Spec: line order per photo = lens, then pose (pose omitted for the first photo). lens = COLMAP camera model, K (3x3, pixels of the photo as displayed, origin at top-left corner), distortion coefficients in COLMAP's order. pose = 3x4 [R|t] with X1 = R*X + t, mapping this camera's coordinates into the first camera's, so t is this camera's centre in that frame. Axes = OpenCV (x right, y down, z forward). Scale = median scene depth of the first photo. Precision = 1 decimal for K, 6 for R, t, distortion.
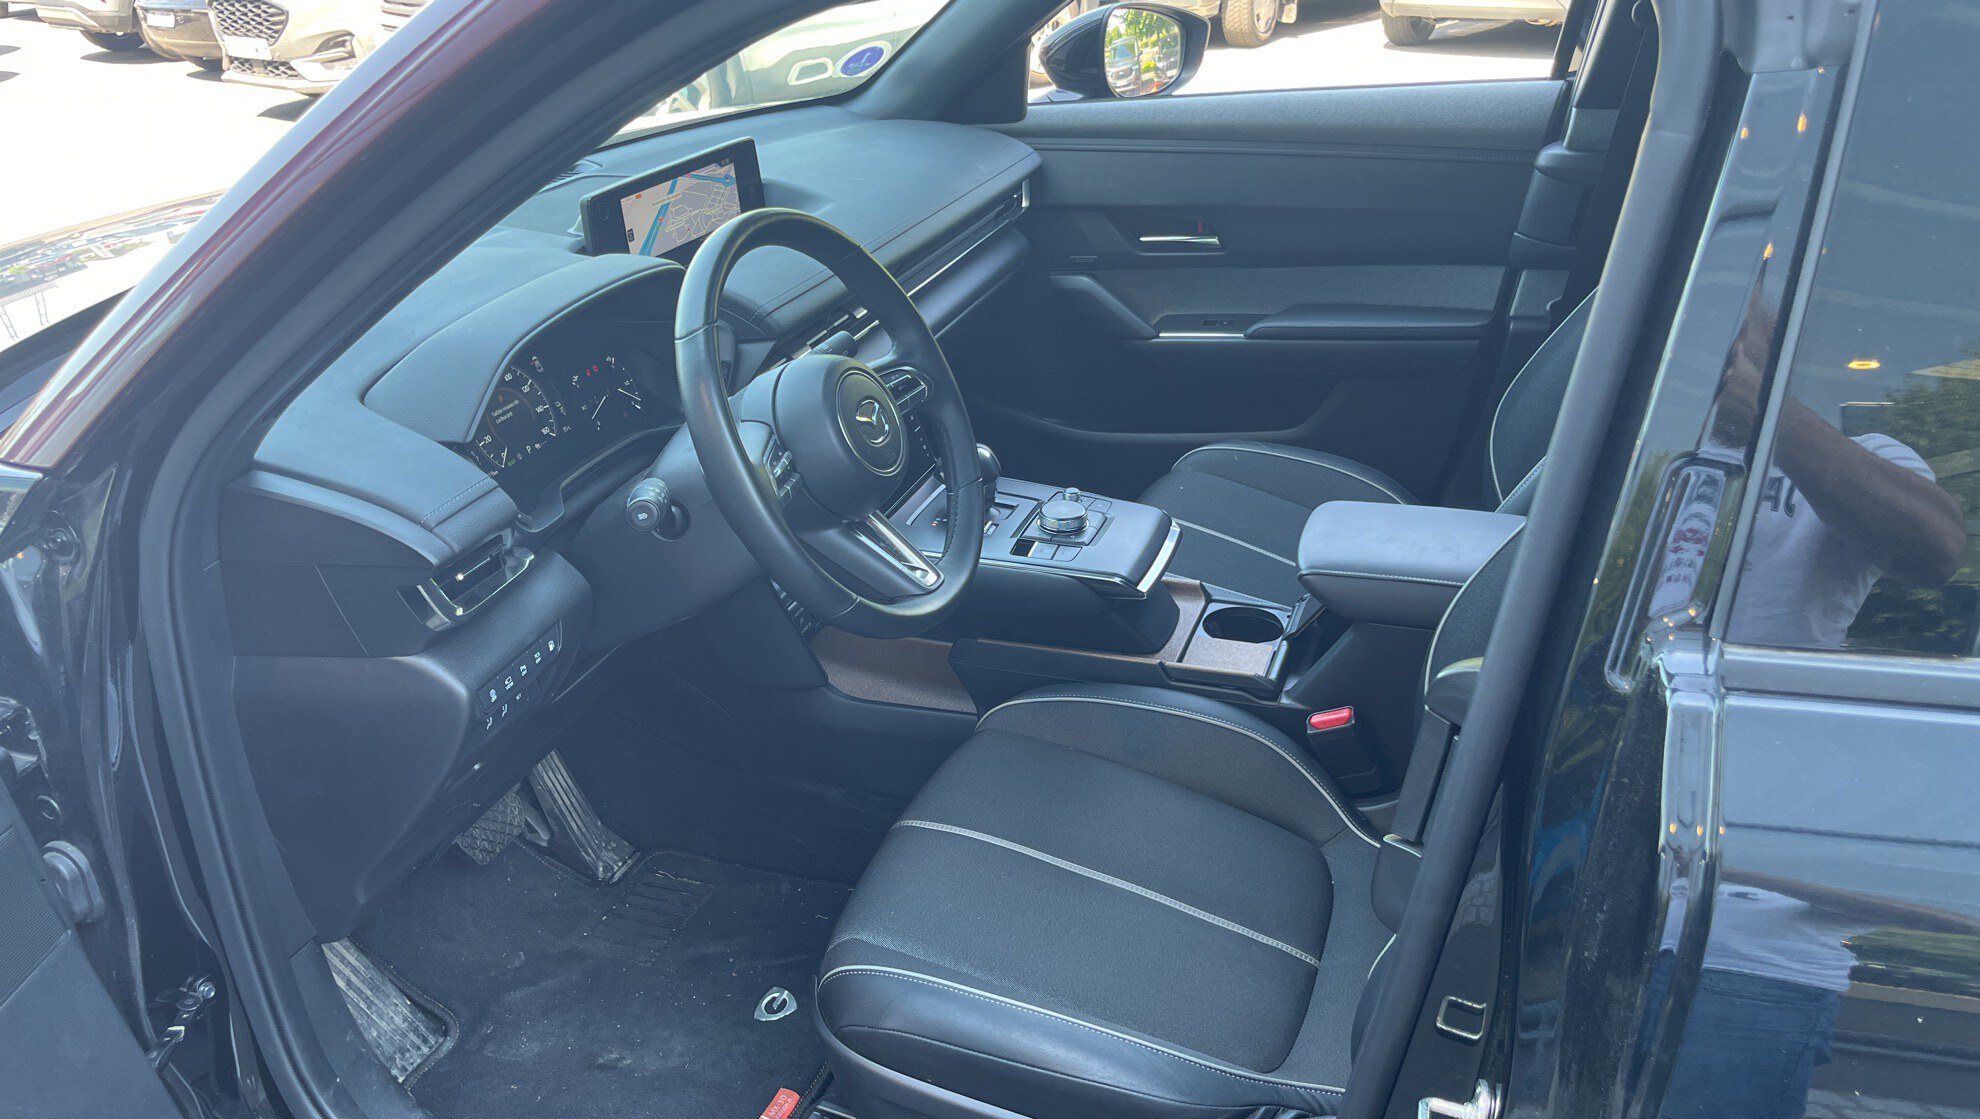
lens RADIAL K [[1514.7, 0, 990.3], [0, 1514.7, 535.7], [0, 0, 1]] dist [0.053768, -0.091358]
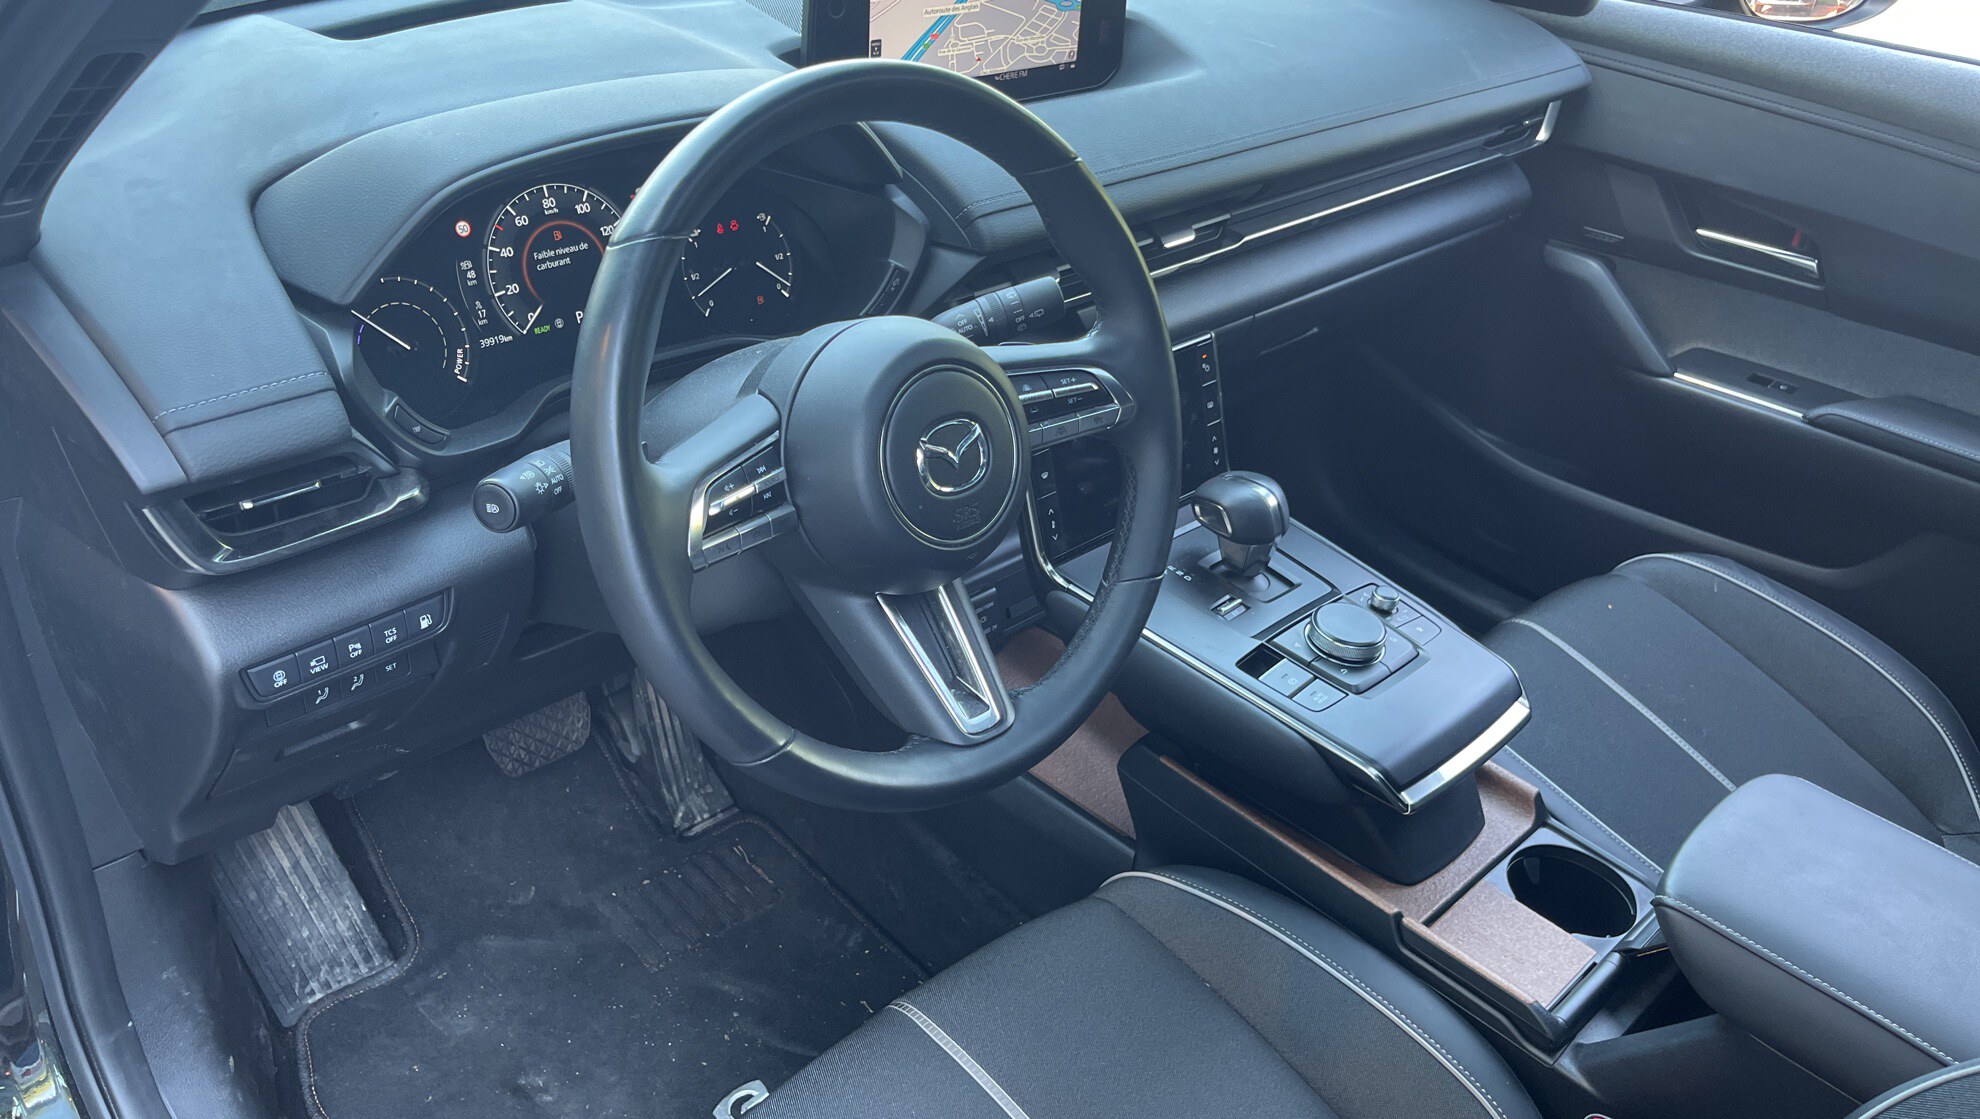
lens RADIAL K [[1514.7, 0, 990.3], [0, 1514.7, 535.7], [0, 0, 1]] dist [0.053768, -0.091358]
pose [[0.889748, 0.338394, -0.306330, 0.100784], [-0.301592, 0.939583, 0.161944, -0.115098], [0.342624, -0.051702, 0.938049, 0.345514]]
